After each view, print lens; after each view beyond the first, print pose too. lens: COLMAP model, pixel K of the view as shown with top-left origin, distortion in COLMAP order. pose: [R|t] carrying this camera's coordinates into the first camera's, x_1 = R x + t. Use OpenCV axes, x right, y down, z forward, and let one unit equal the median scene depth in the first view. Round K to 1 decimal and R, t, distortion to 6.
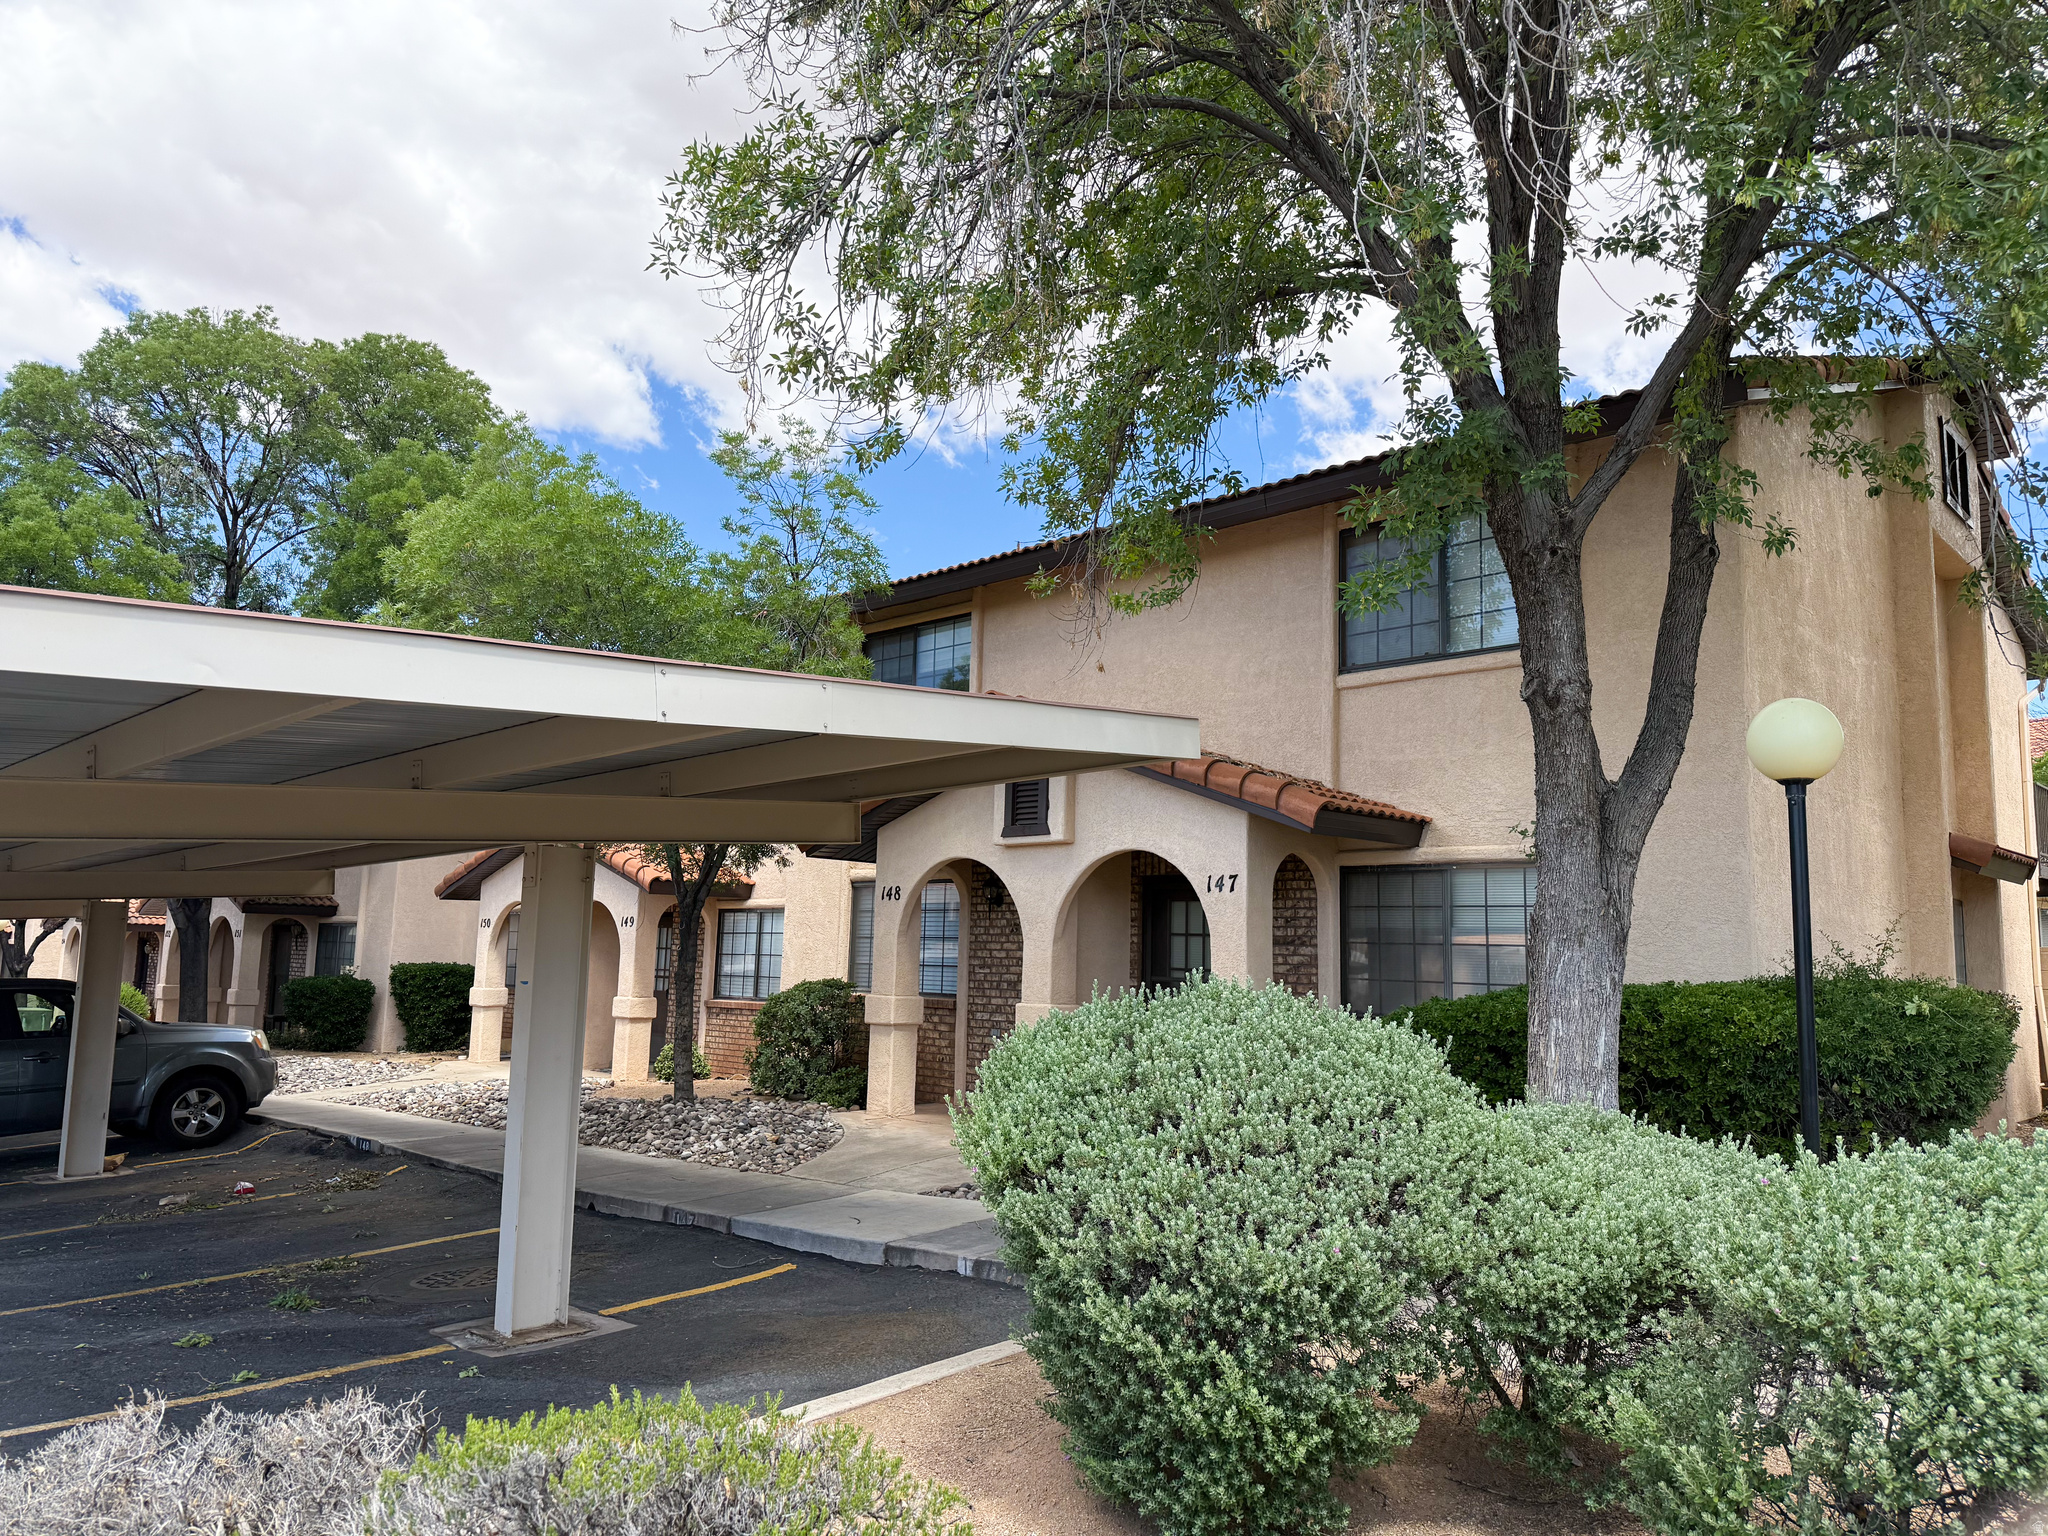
lens RADIAL K [[1443.1, 0, 1030.9], [0, 1443.1, 771.3], [0, 0, 1]] dist [0.059790, -0.070078]
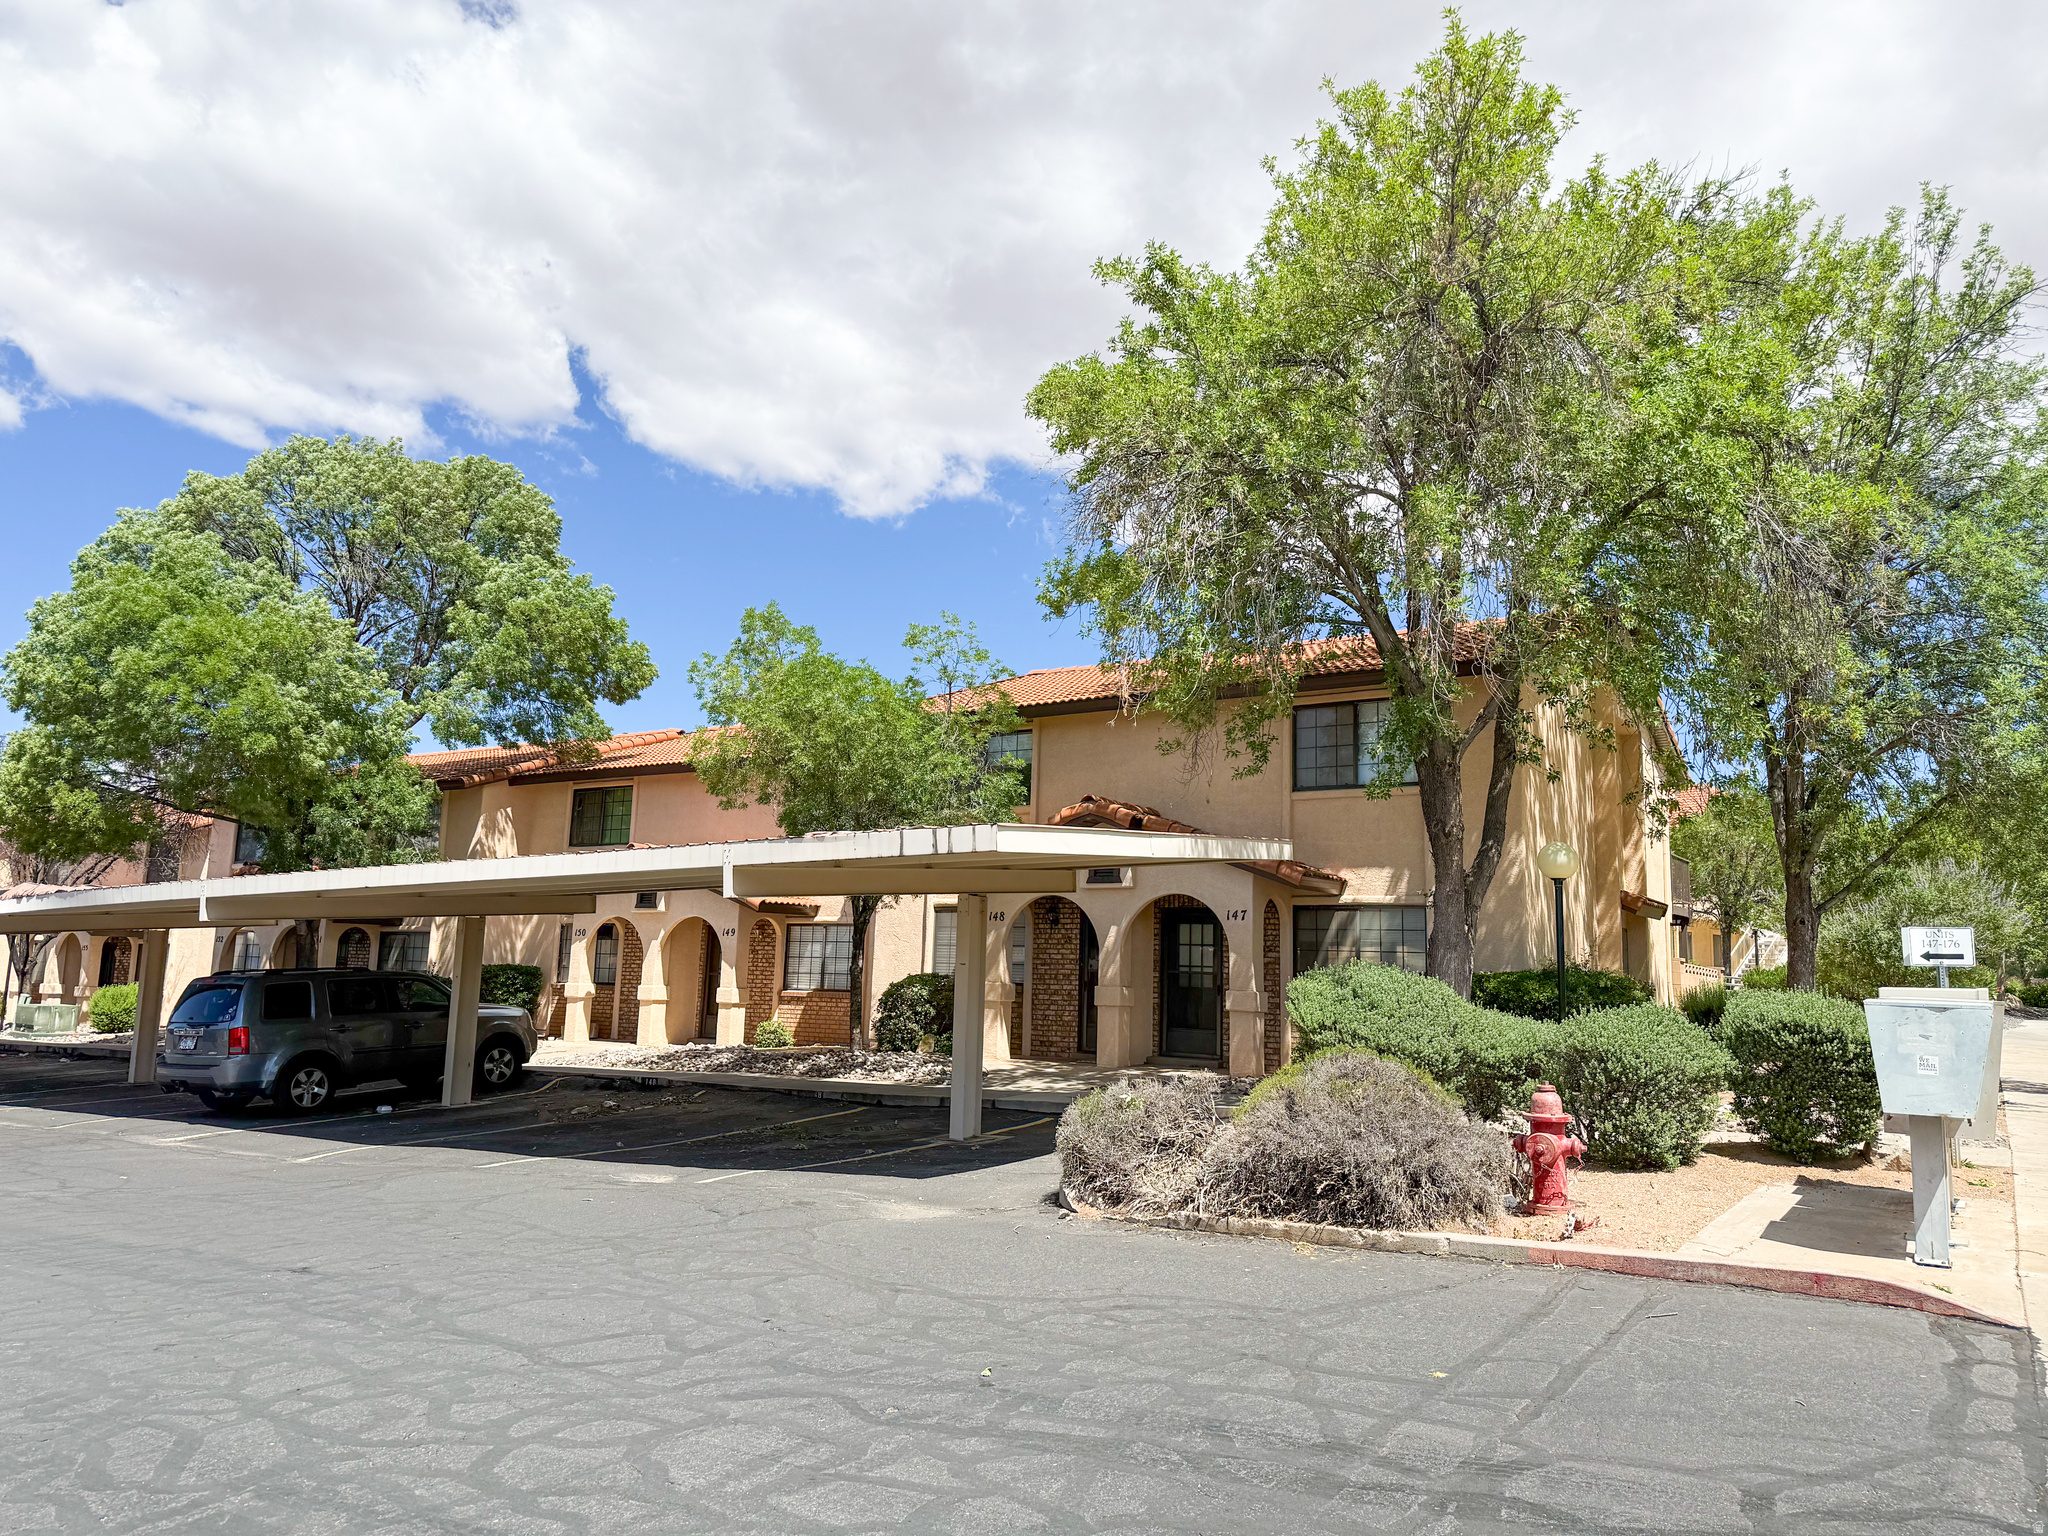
lens RADIAL K [[1443.1, 0, 1027.3], [0, 1443.1, 756.0], [0, 0, 1]] dist [0.059790, -0.070078]
pose [[0.985817, 0.027002, 0.165636, -0.312951], [-0.024341, 0.999540, -0.018074, -0.058031], [-0.166048, 0.013786, 0.986021, -0.512499]]
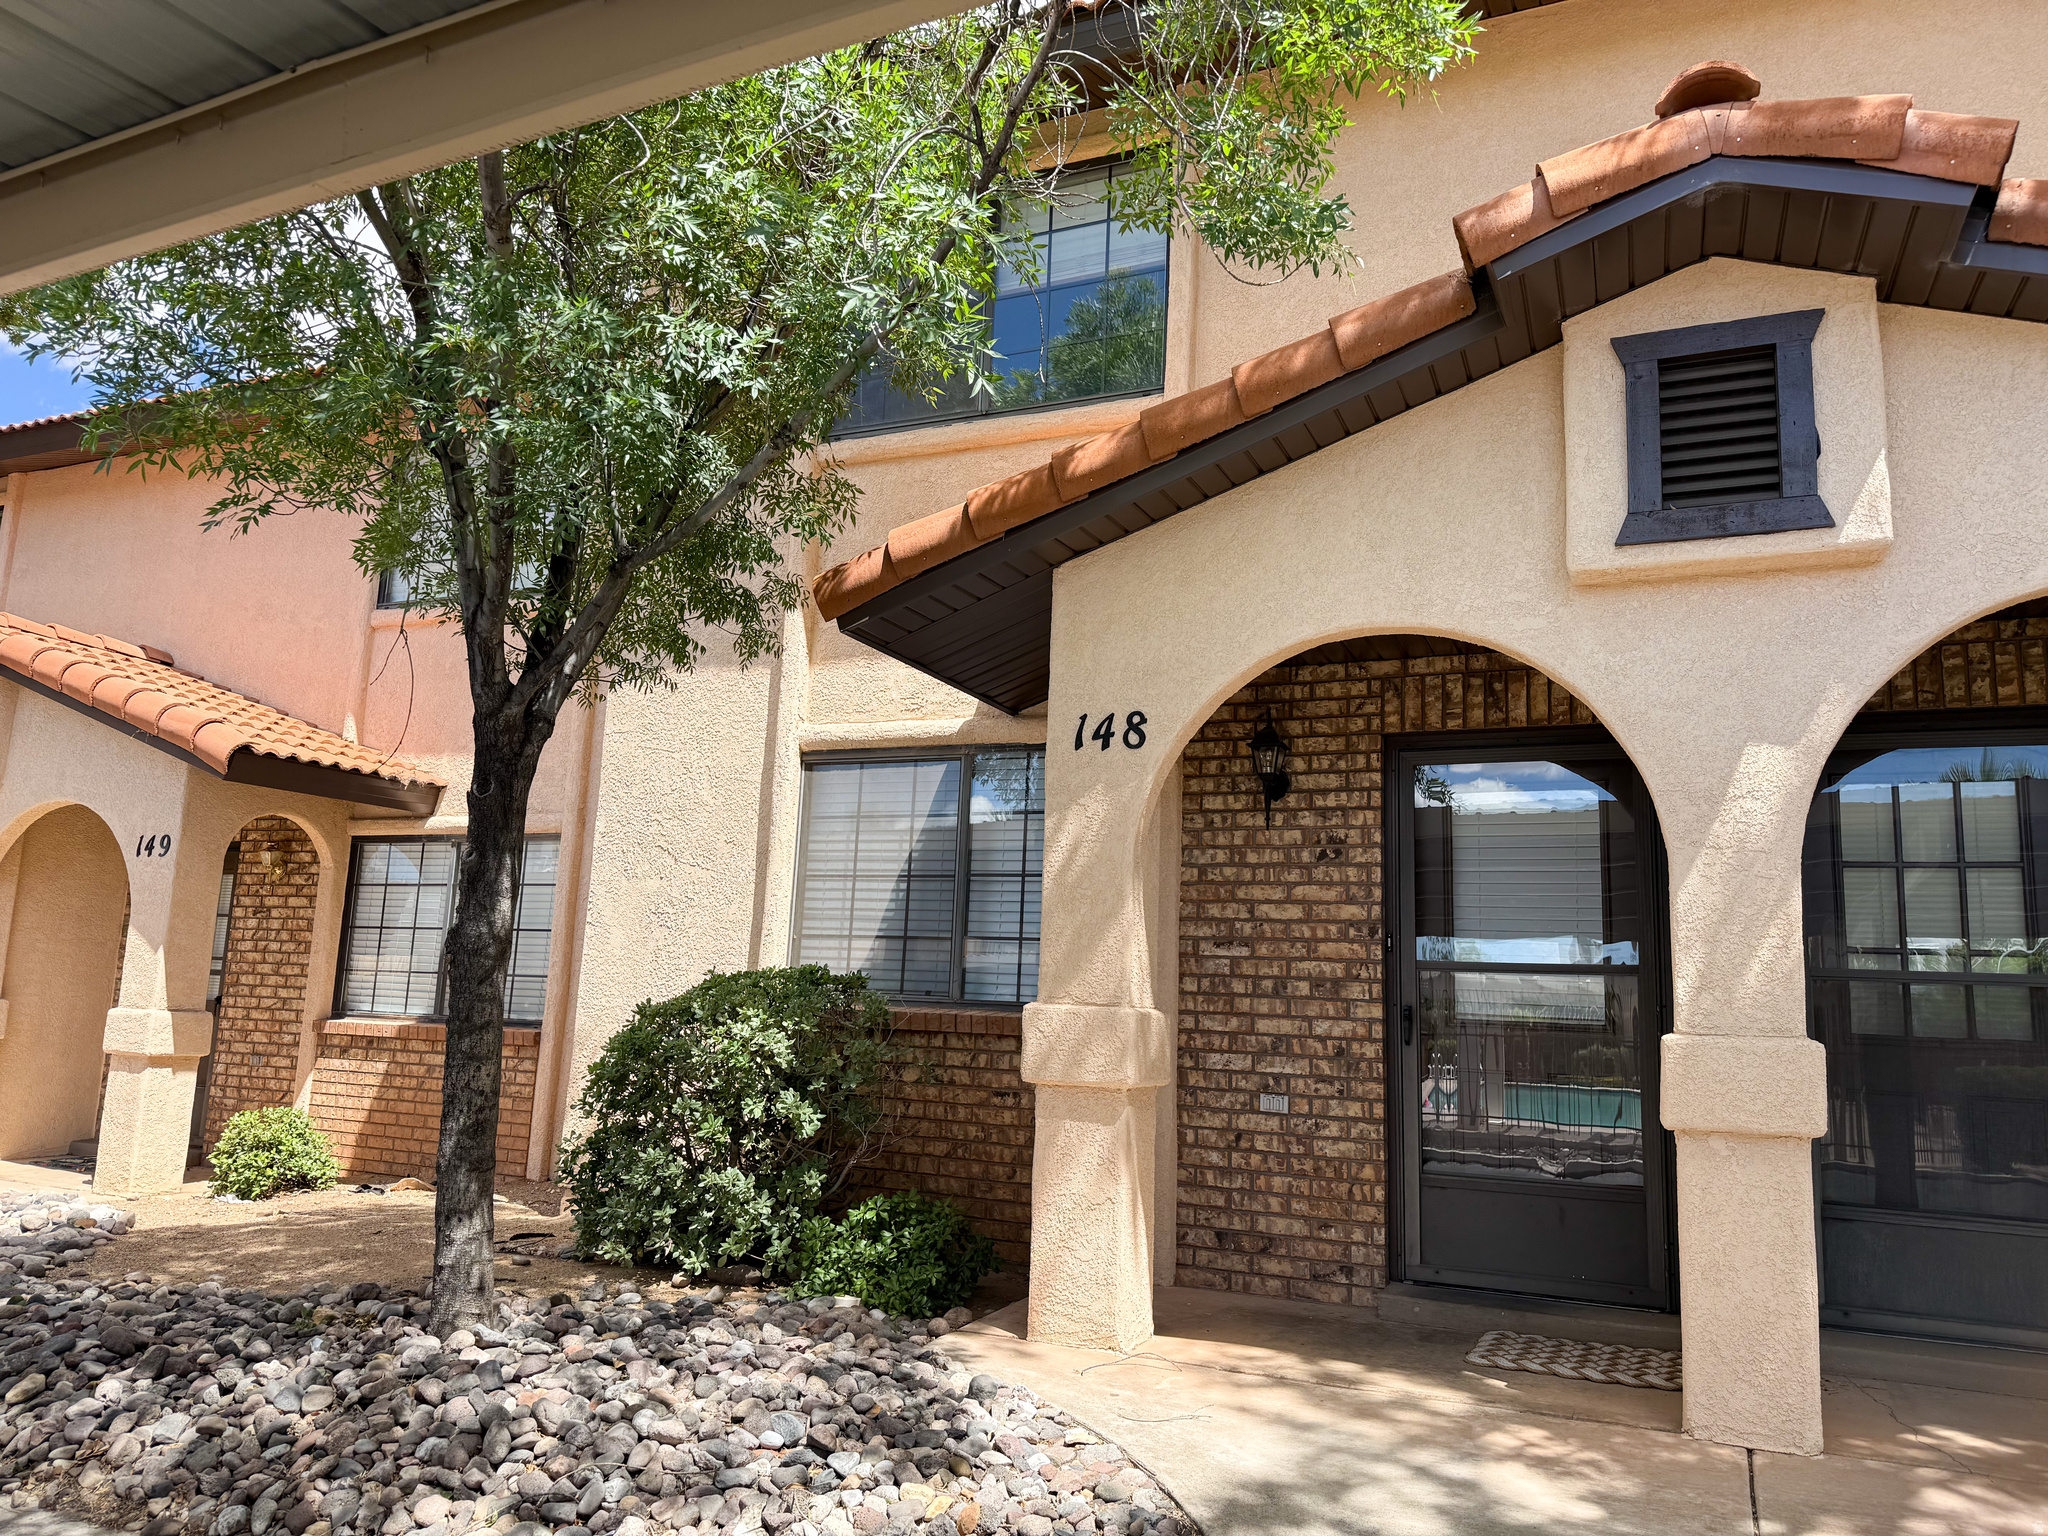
lens RADIAL K [[1443.1, 0, 1029.8], [0, 1443.1, 773.2], [0, 0, 1]] dist [0.059790, -0.070078]
pose [[0.942920, 0.063662, 0.326878, -0.227326], [-0.058907, 0.997964, -0.024438, 0.101354], [-0.327768, 0.003787, 0.944750, 0.634014]]
